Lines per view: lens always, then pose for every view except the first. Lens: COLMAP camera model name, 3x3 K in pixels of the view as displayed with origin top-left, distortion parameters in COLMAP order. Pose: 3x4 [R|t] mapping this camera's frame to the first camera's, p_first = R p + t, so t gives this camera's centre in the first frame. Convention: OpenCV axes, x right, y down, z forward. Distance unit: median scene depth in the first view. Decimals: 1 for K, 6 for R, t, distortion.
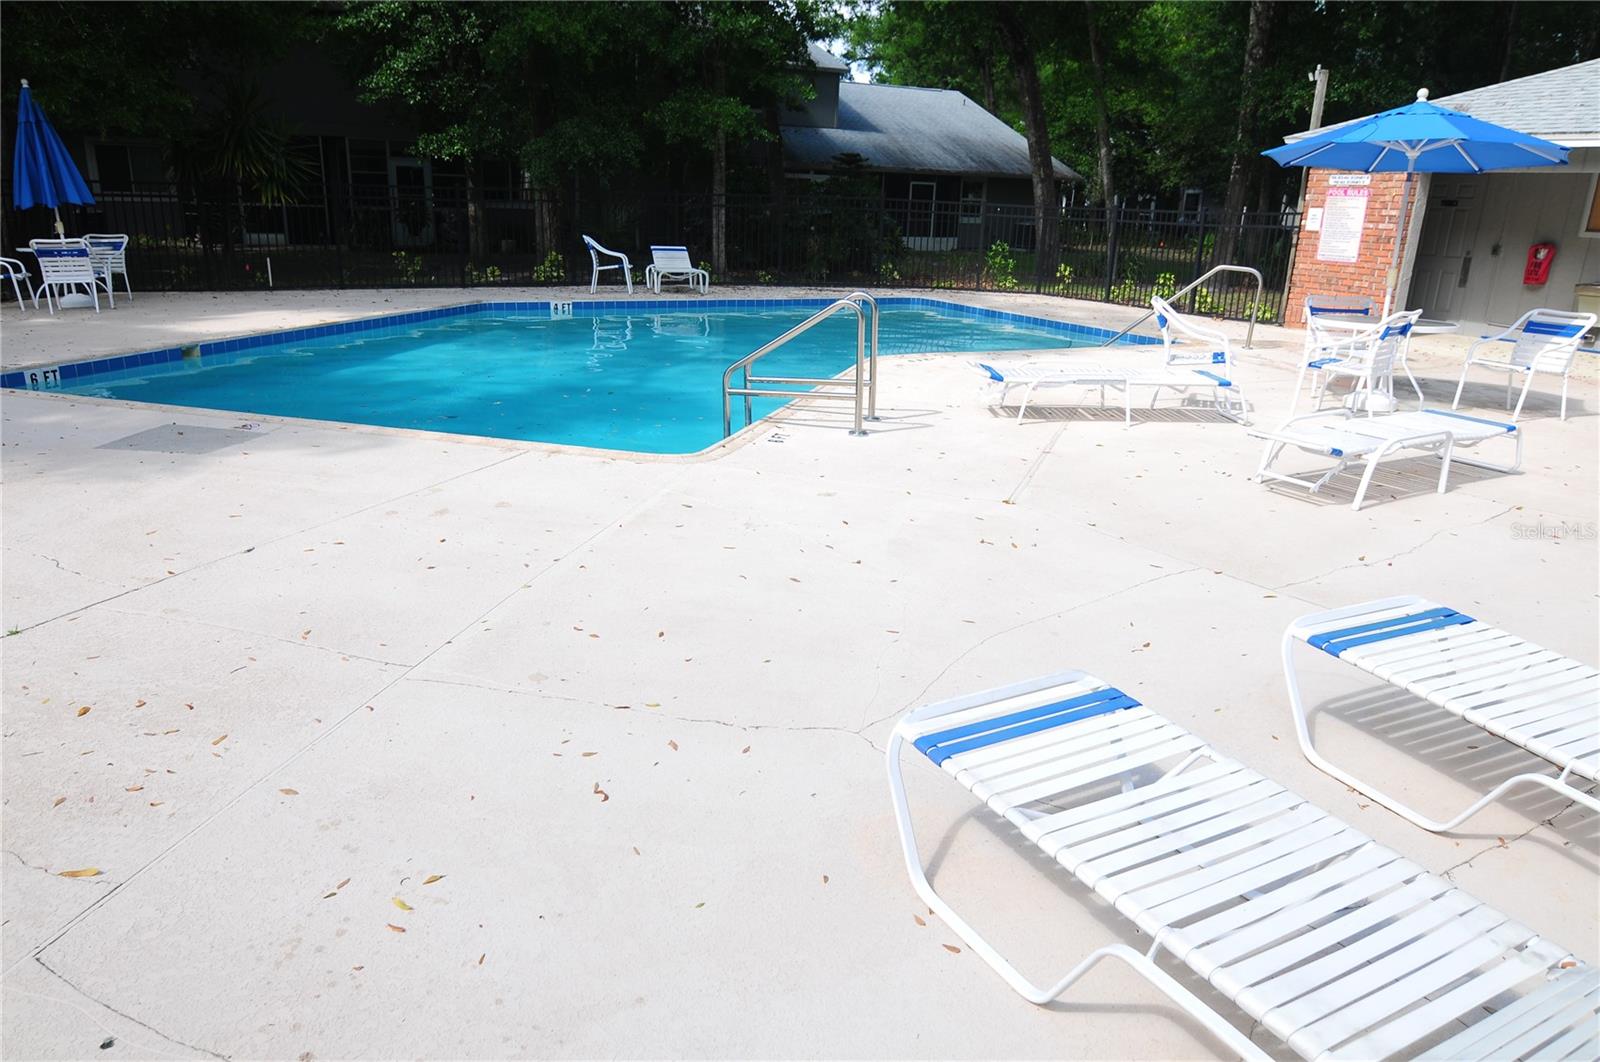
lens RADIAL K [[1067.0, 0, 800.0], [0, 1067.0, 531.0], [0, 0, 1]] dist [0.007652, -0.032308]
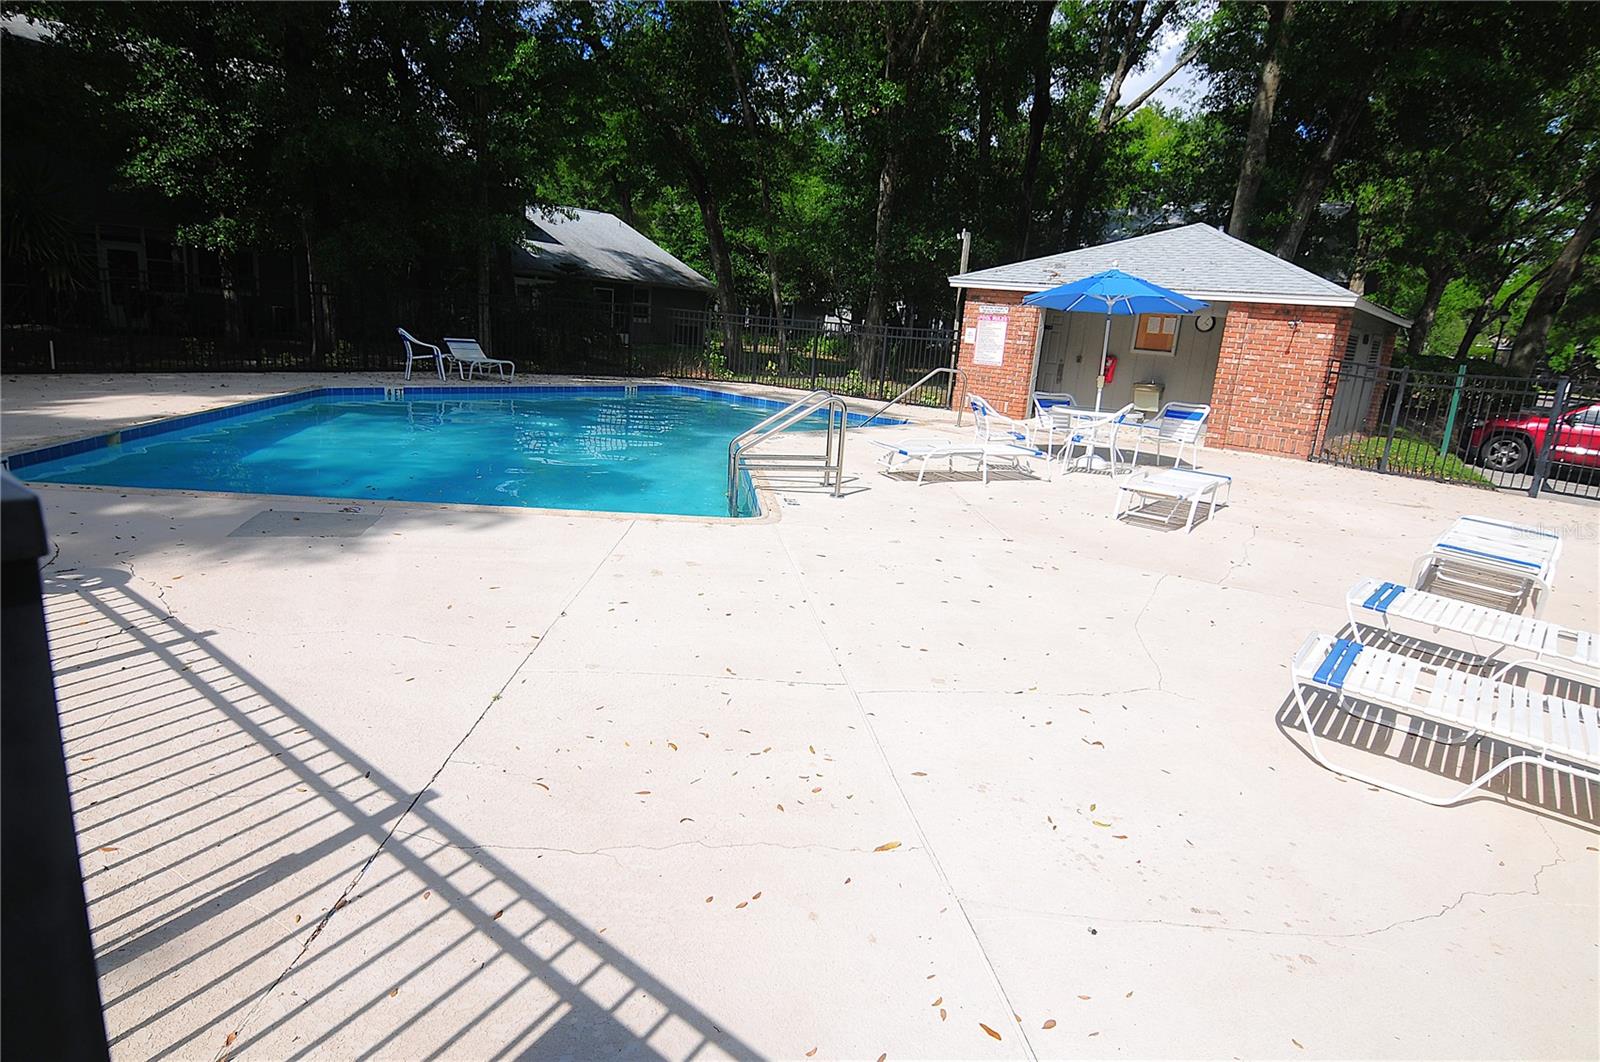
lens RADIAL K [[900.8, 0, 800.0], [0, 900.8, 531.0], [0, 0, 1]] dist [-0.025596, -0.001390]
pose [[0.922302, -0.049224, 0.383321, -0.196982], [0.068089, 0.997037, -0.035795, -0.005805], [-0.380424, 0.059114, 0.922921, -0.001474]]
